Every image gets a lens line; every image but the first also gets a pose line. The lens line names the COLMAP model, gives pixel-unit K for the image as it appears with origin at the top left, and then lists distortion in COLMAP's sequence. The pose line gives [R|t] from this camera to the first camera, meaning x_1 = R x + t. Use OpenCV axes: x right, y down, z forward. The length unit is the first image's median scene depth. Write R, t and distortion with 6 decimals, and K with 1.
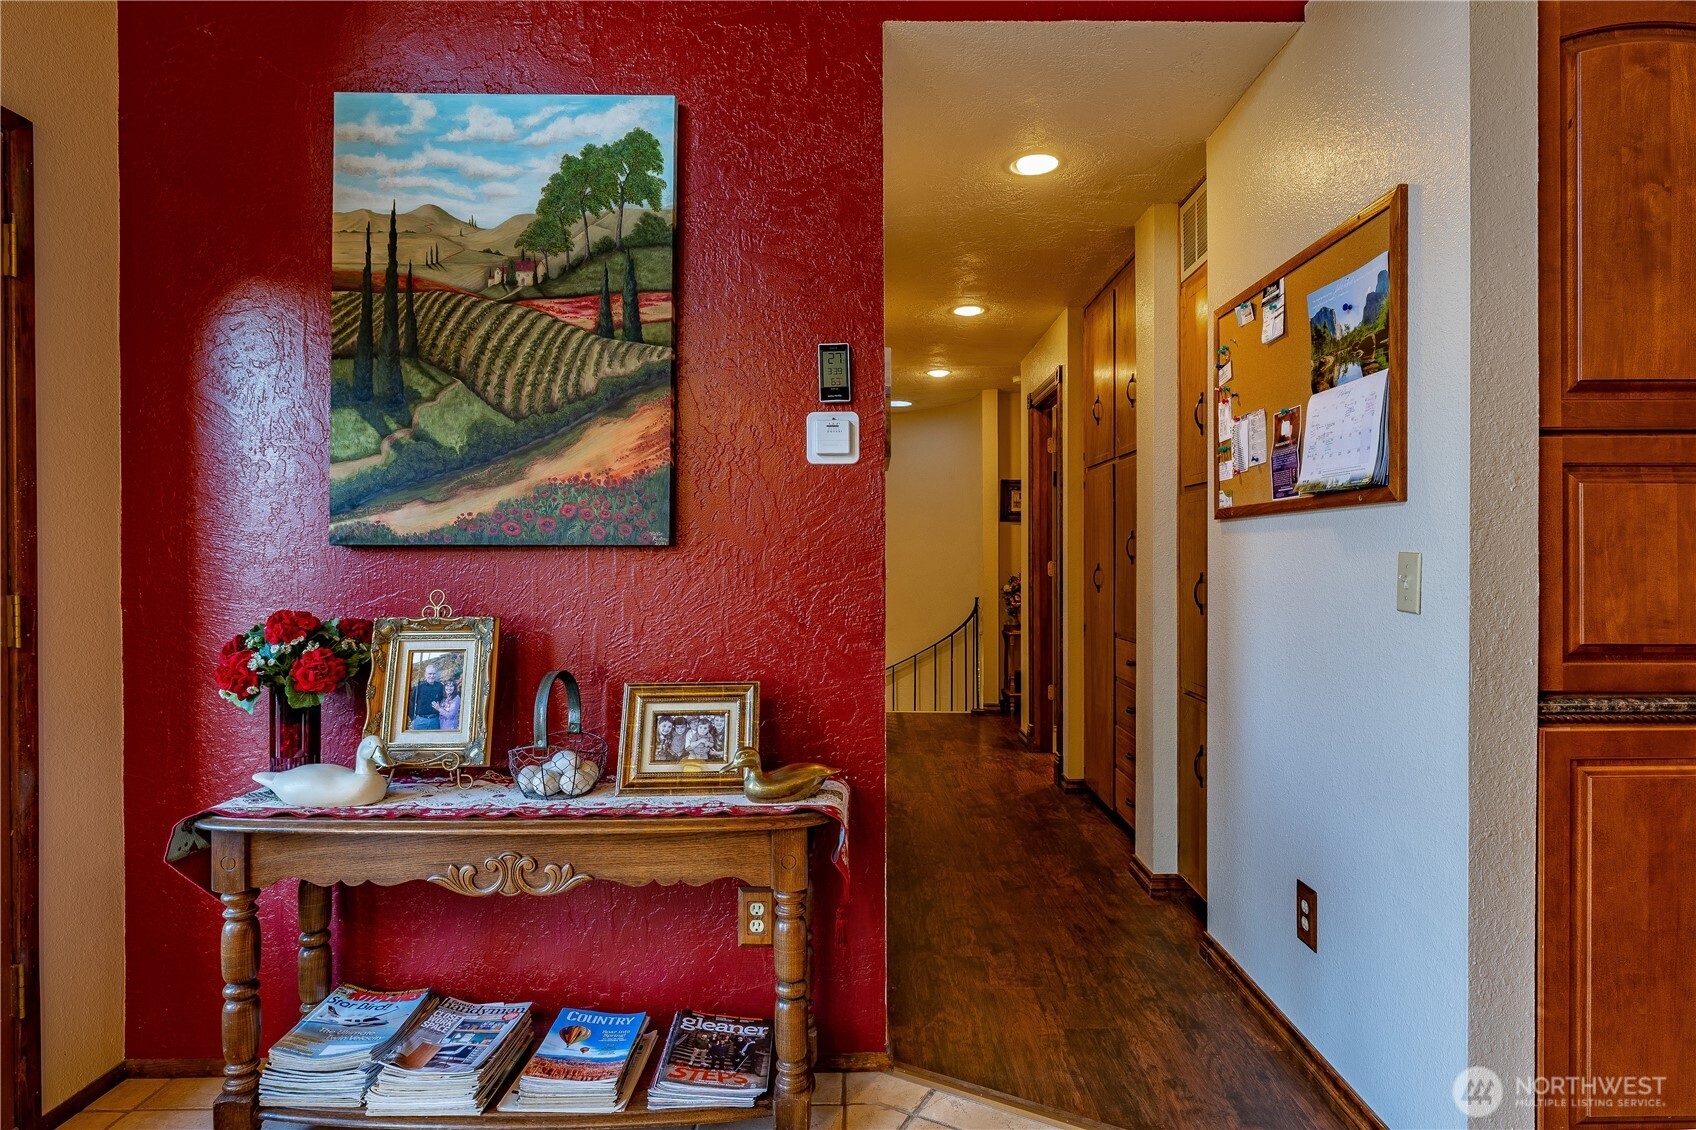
lens RADIAL K [[894.3, 0, 846.7], [0, 894.3, 558.0], [0, 0, 1]] dist [0.001712, 0.001255]
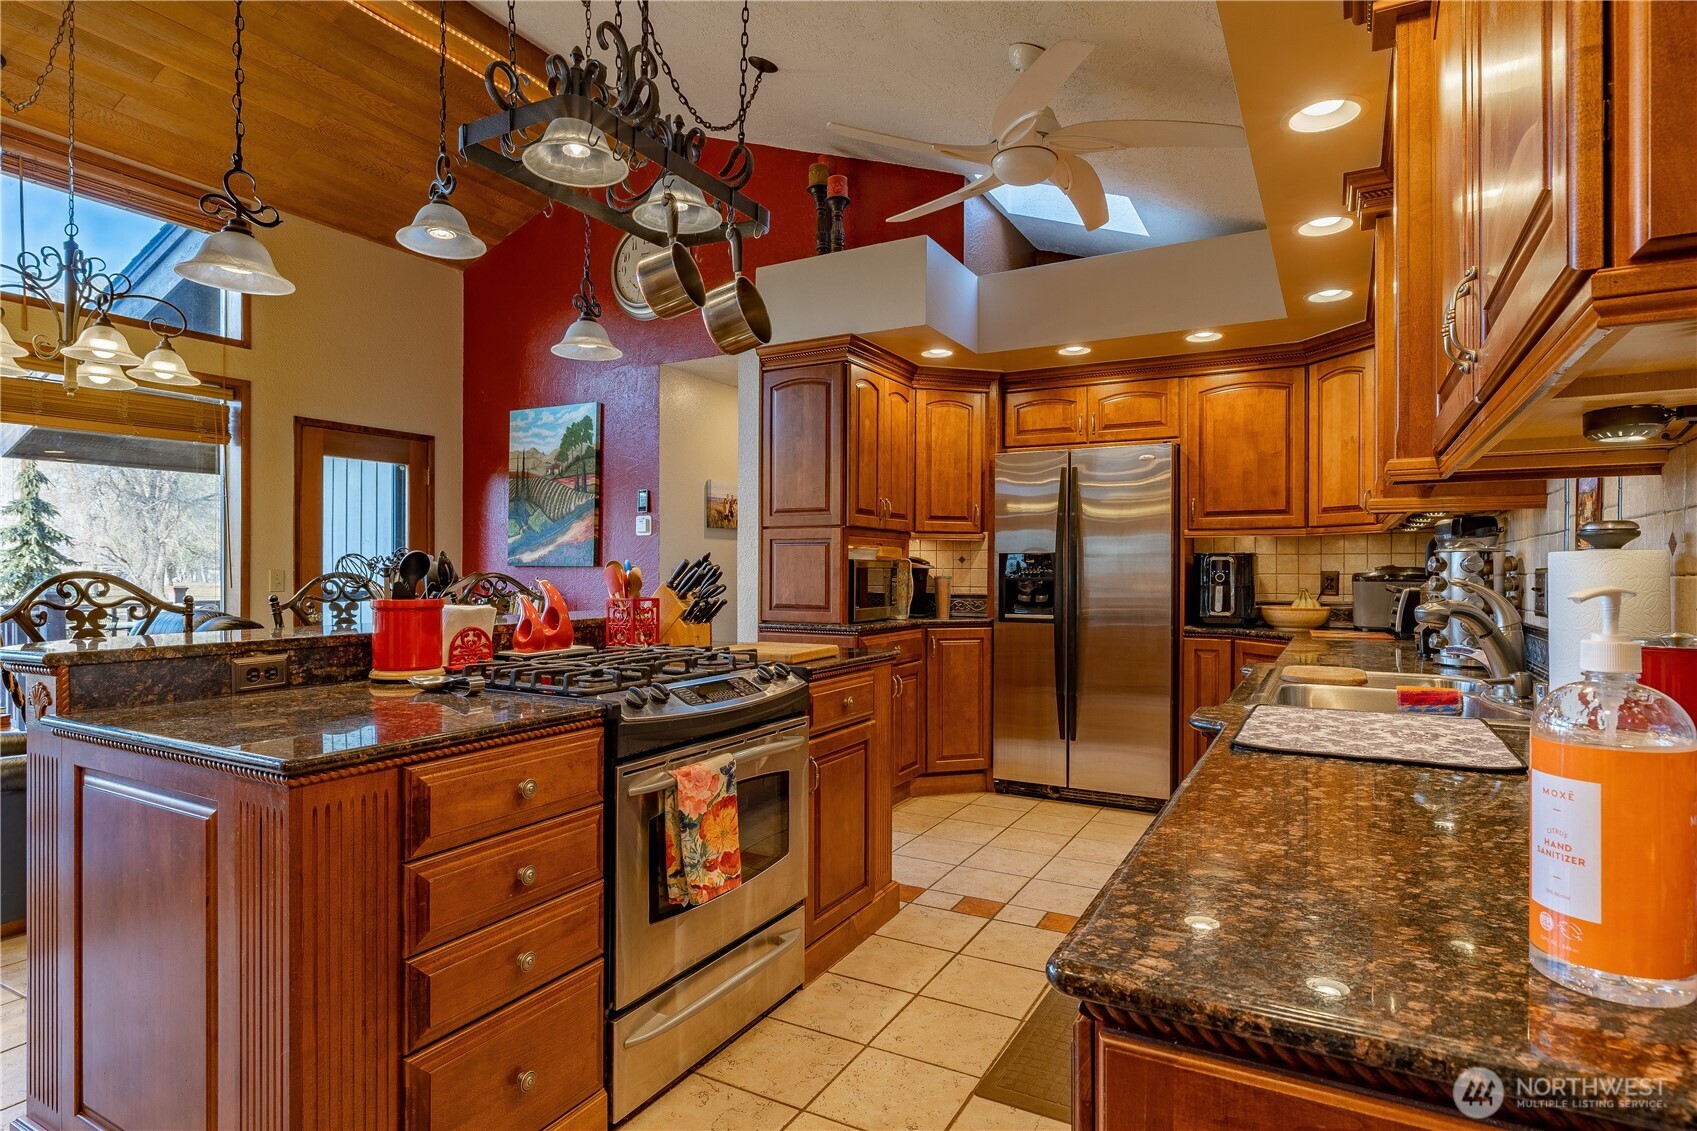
lens RADIAL K [[905.1, 0, 851.0], [0, 905.1, 568.1], [0, 0, 1]] dist [0.002869, 0.000105]
pose [[0.874157, 0.006100, -0.485604, 1.845917], [-0.005682, 0.999981, 0.002332, -0.019312], [0.485609, 0.000720, 0.874176, -1.049469]]
